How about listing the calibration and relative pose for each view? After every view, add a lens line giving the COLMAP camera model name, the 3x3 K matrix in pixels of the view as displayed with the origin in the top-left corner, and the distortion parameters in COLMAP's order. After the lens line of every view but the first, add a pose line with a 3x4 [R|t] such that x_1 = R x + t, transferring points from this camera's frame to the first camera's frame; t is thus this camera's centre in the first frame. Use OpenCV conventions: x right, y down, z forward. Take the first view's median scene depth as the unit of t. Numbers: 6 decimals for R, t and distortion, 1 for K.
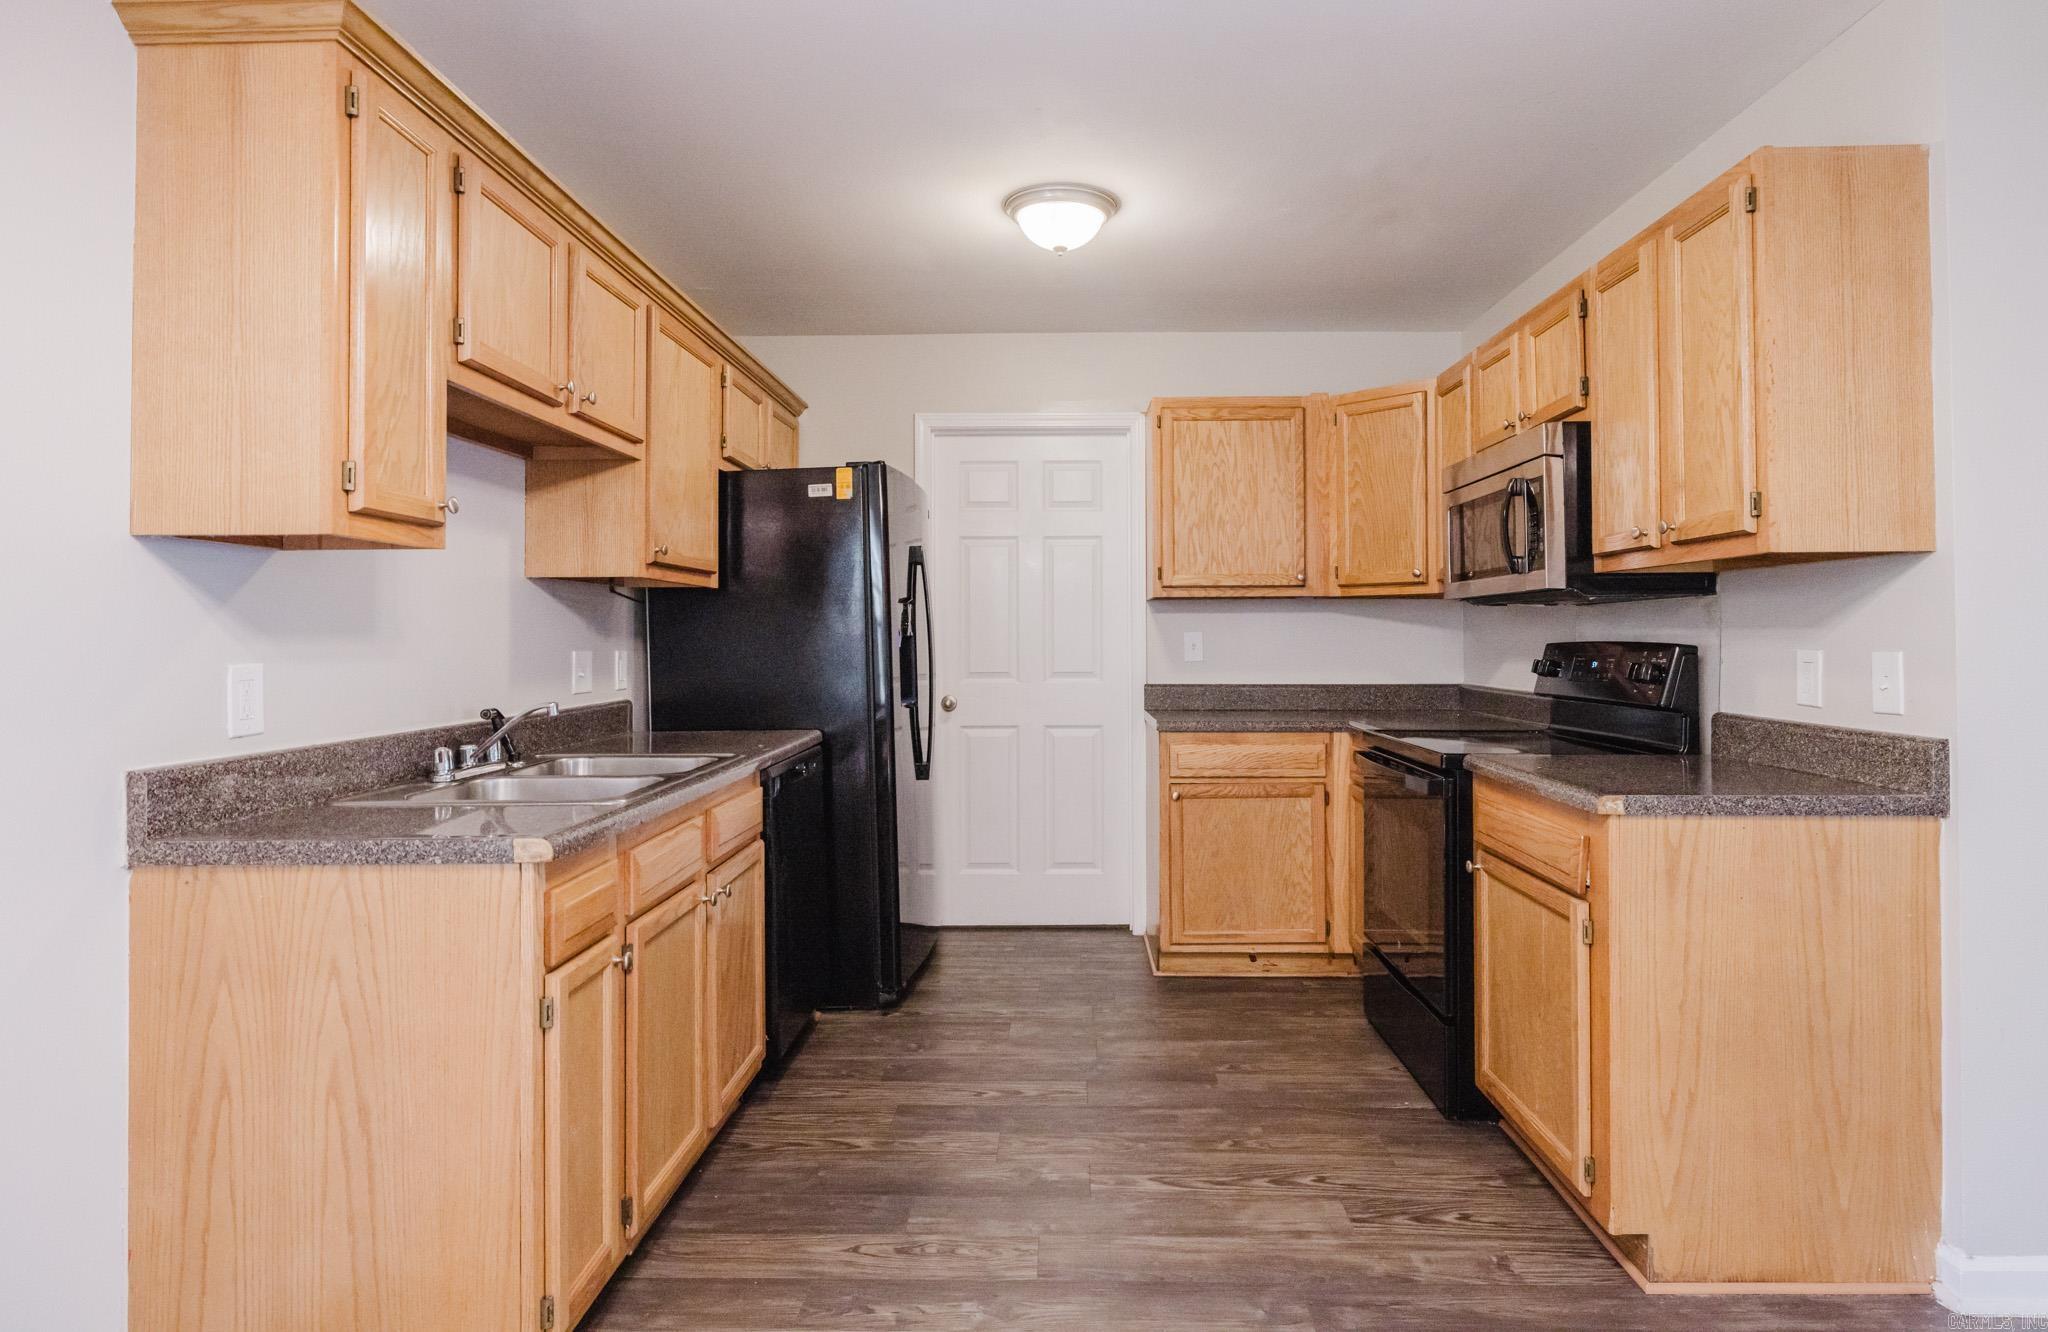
lens RADIAL K [[1104.0, 0, 1051.1], [0, 1104.0, 623.6], [0, 0, 1]] dist [-0.002421, 0.000314]
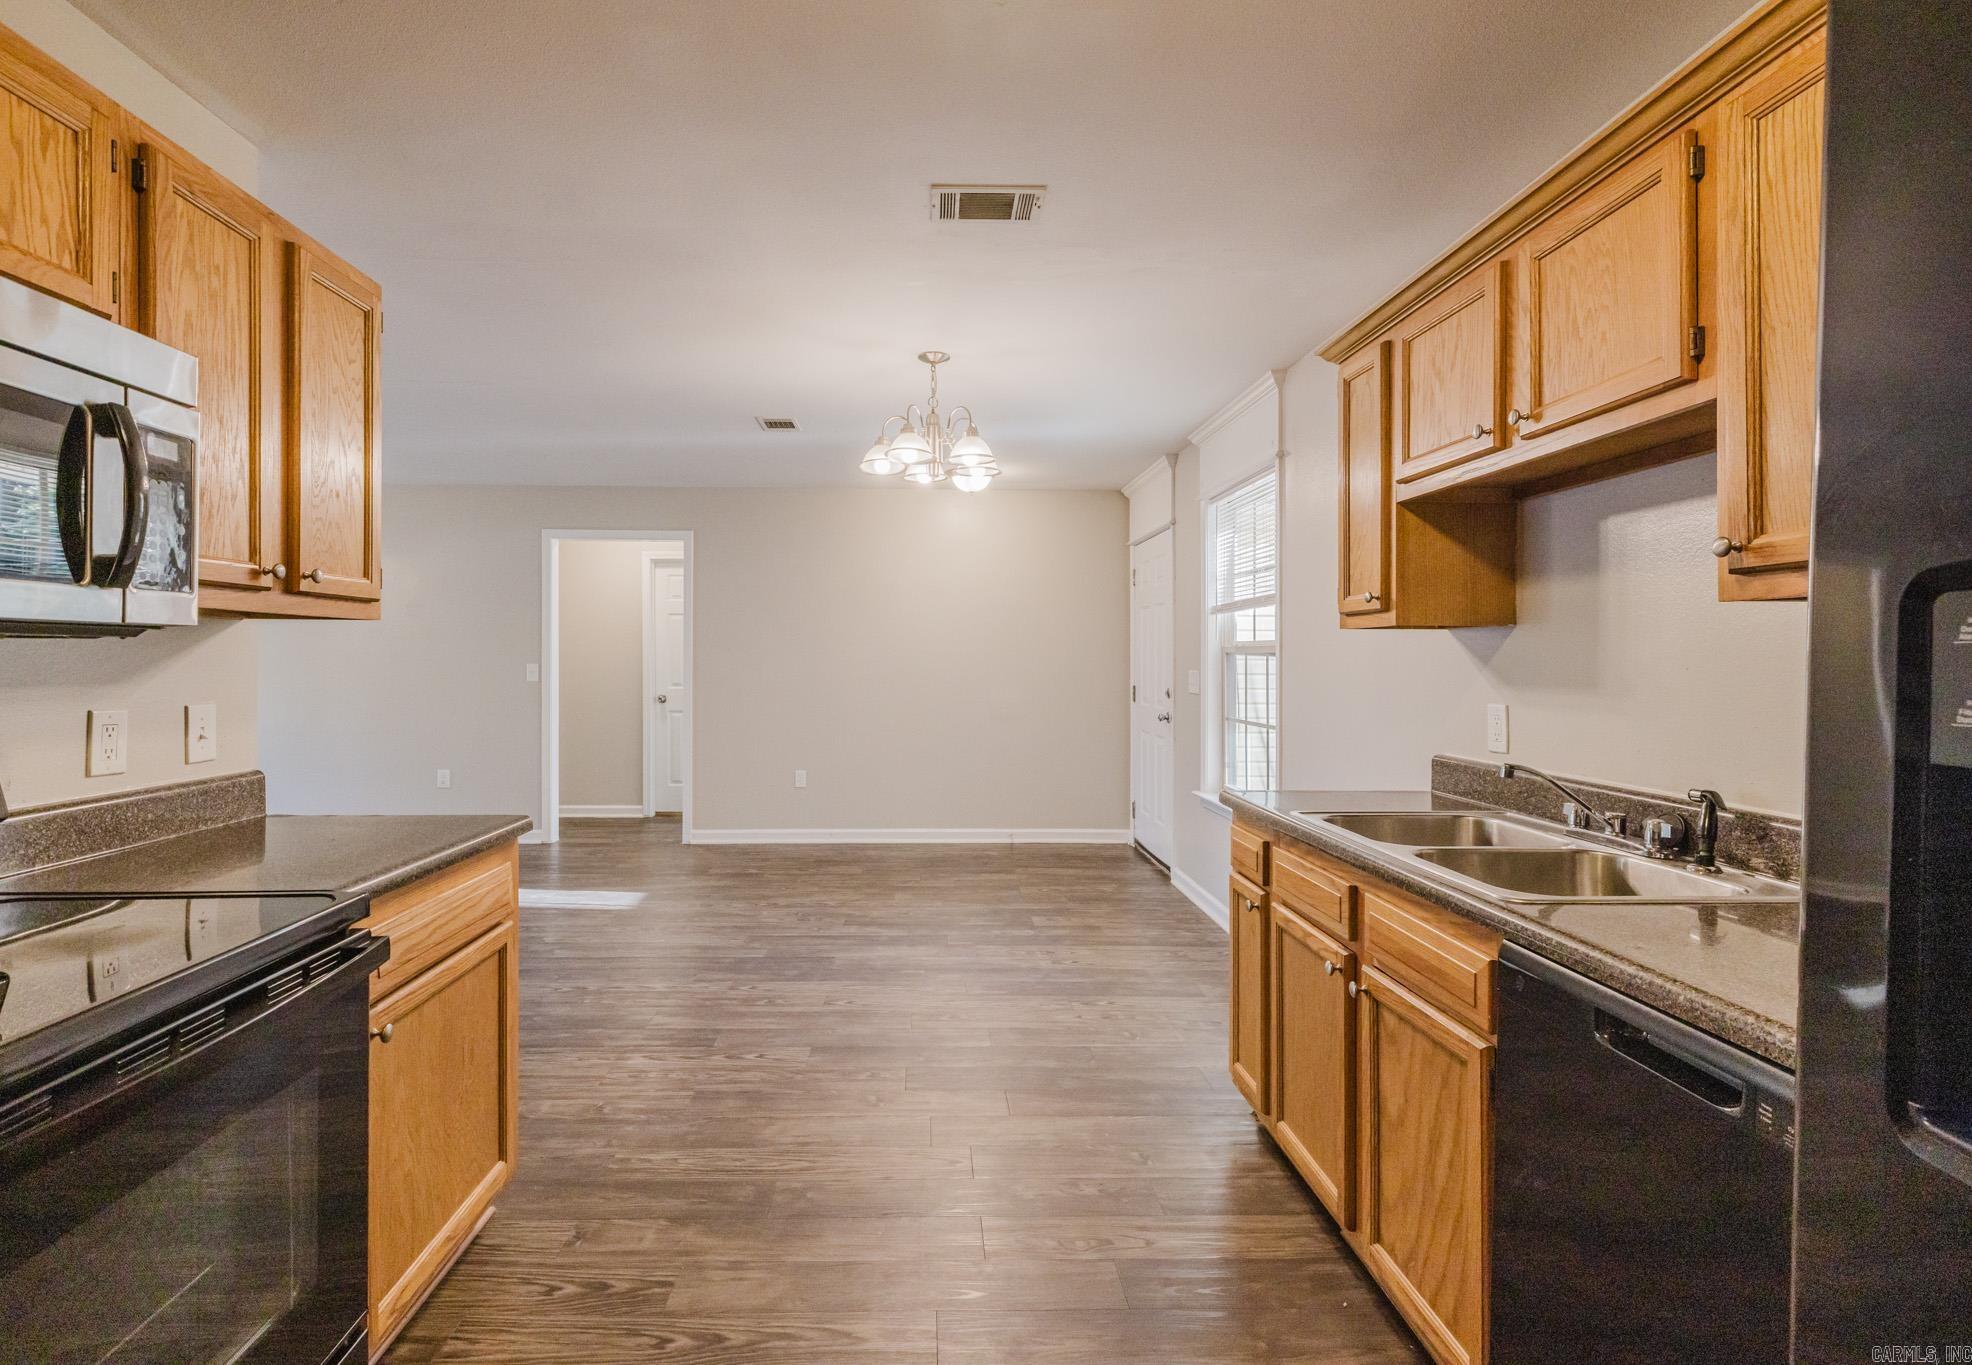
lens RADIAL K [[932.1, 0, 933.6], [0, 932.1, 666.4], [0, 0, 1]] dist [0.001756, 0.000311]
pose [[-0.999465, 0.000478, -0.032710, 0.062368], [0.000567, 0.999996, -0.002703, -0.009014], [0.032708, -0.002720, -0.999461, 1.750464]]
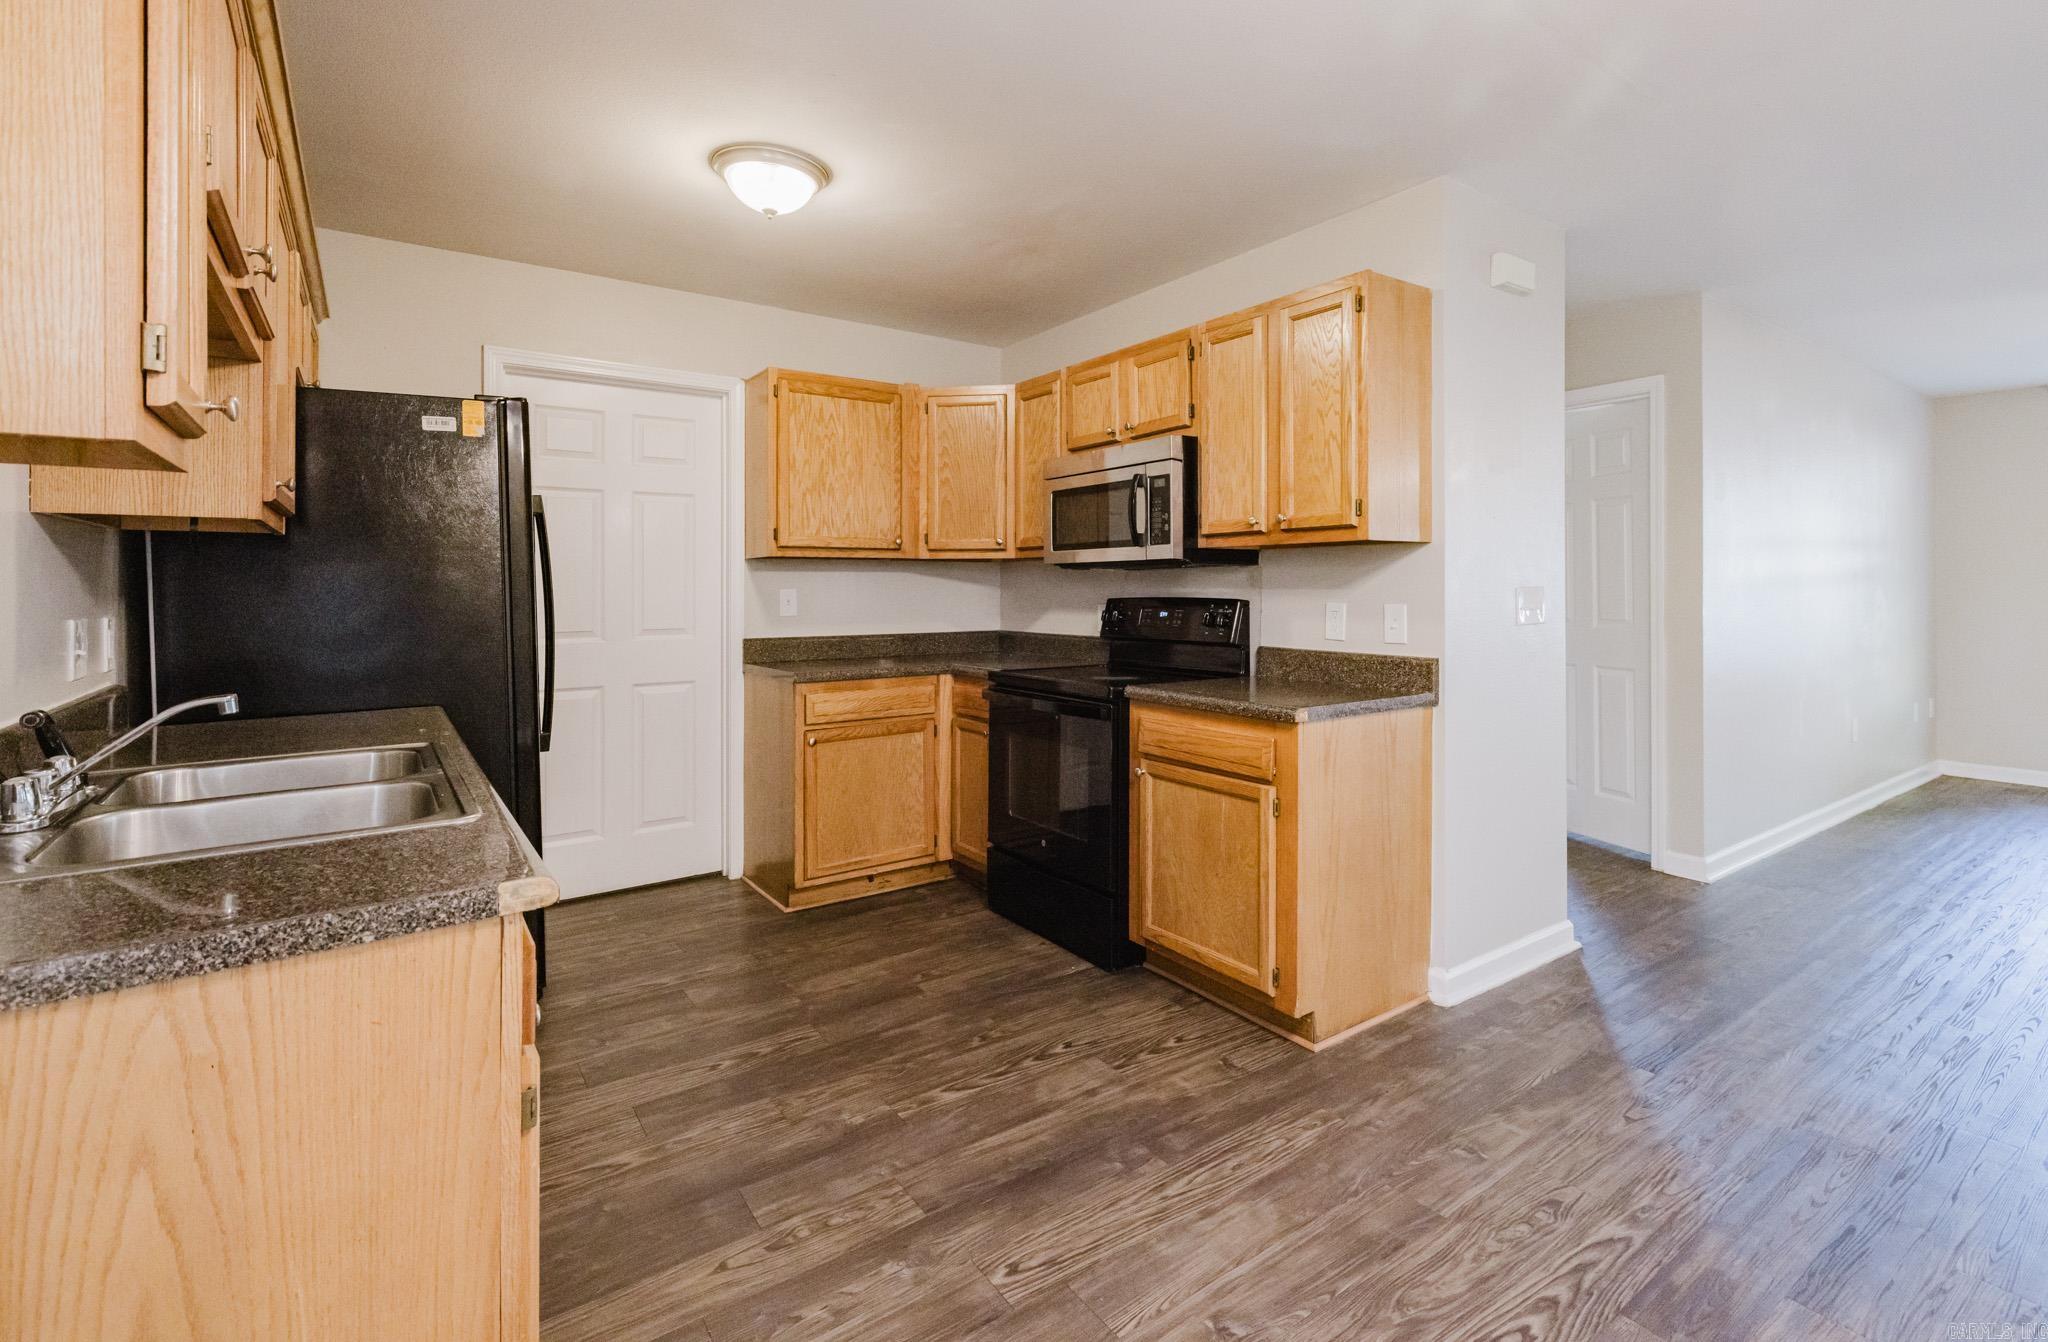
lens RADIAL K [[937.4, 0, 1078.4], [0, 937.4, 587.9], [0, 0, 1]] dist [0.001685, 0.000587]
pose [[0.793208, 0.000573, 0.608950, -0.379421], [-0.007131, 0.999940, 0.008347, -0.005726], [-0.608909, -0.010963, 0.793165, 0.187441]]
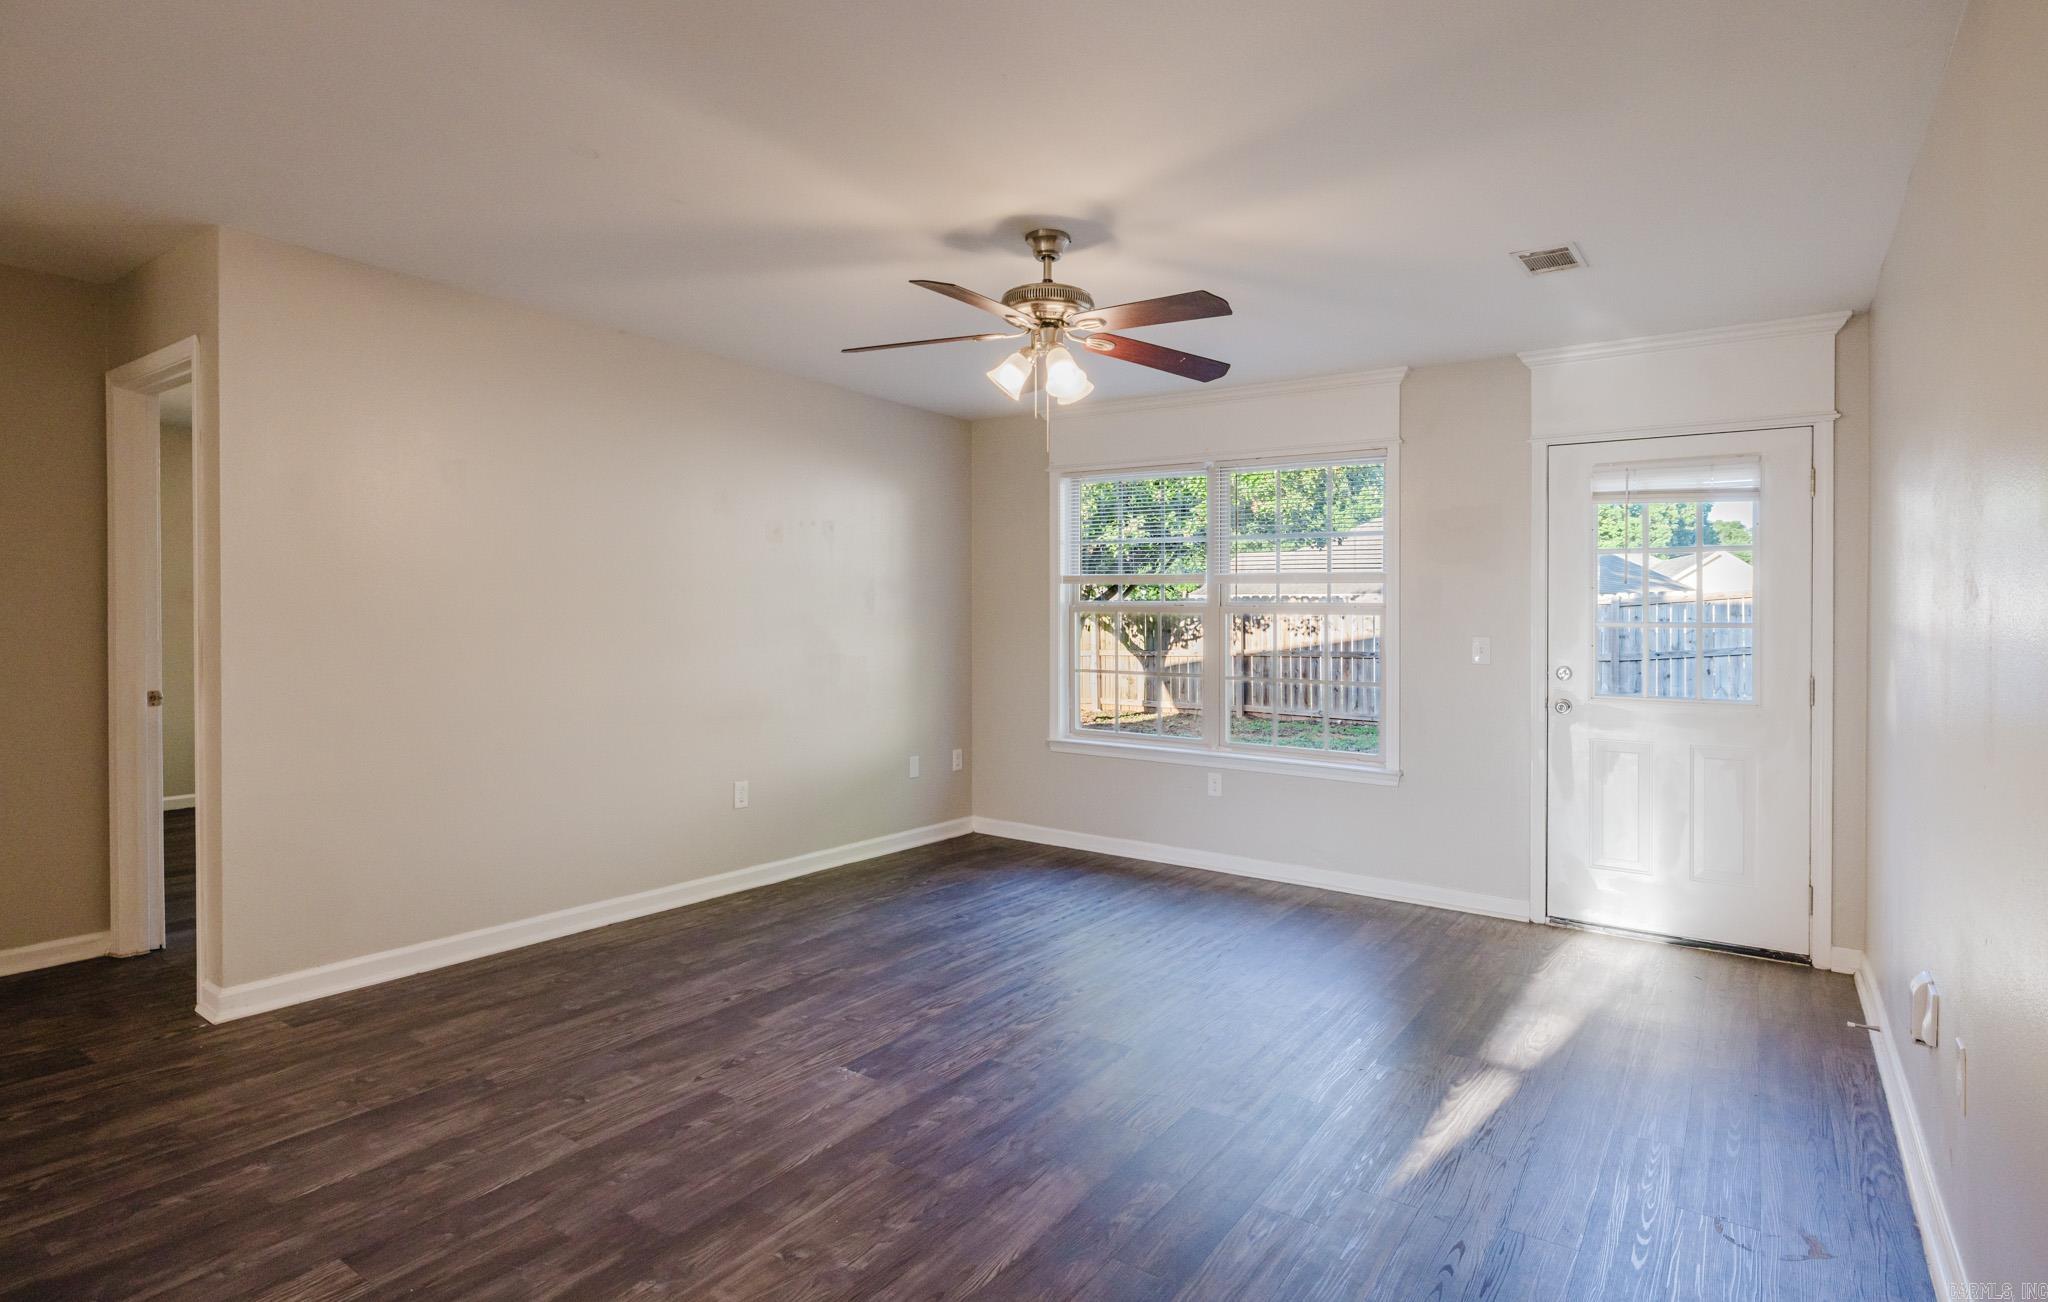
lens RADIAL K [[1058.3, 0, 1017.0], [0, 1058.3, 635.5], [0, 0, 1]] dist [-0.000713, 0.000020]
pose [[0.563728, -0.005846, 0.825940, 0.915174], [-0.023278, 0.999465, 0.022963, -0.042360], [-0.825633, -0.032171, 0.563290, -0.773445]]
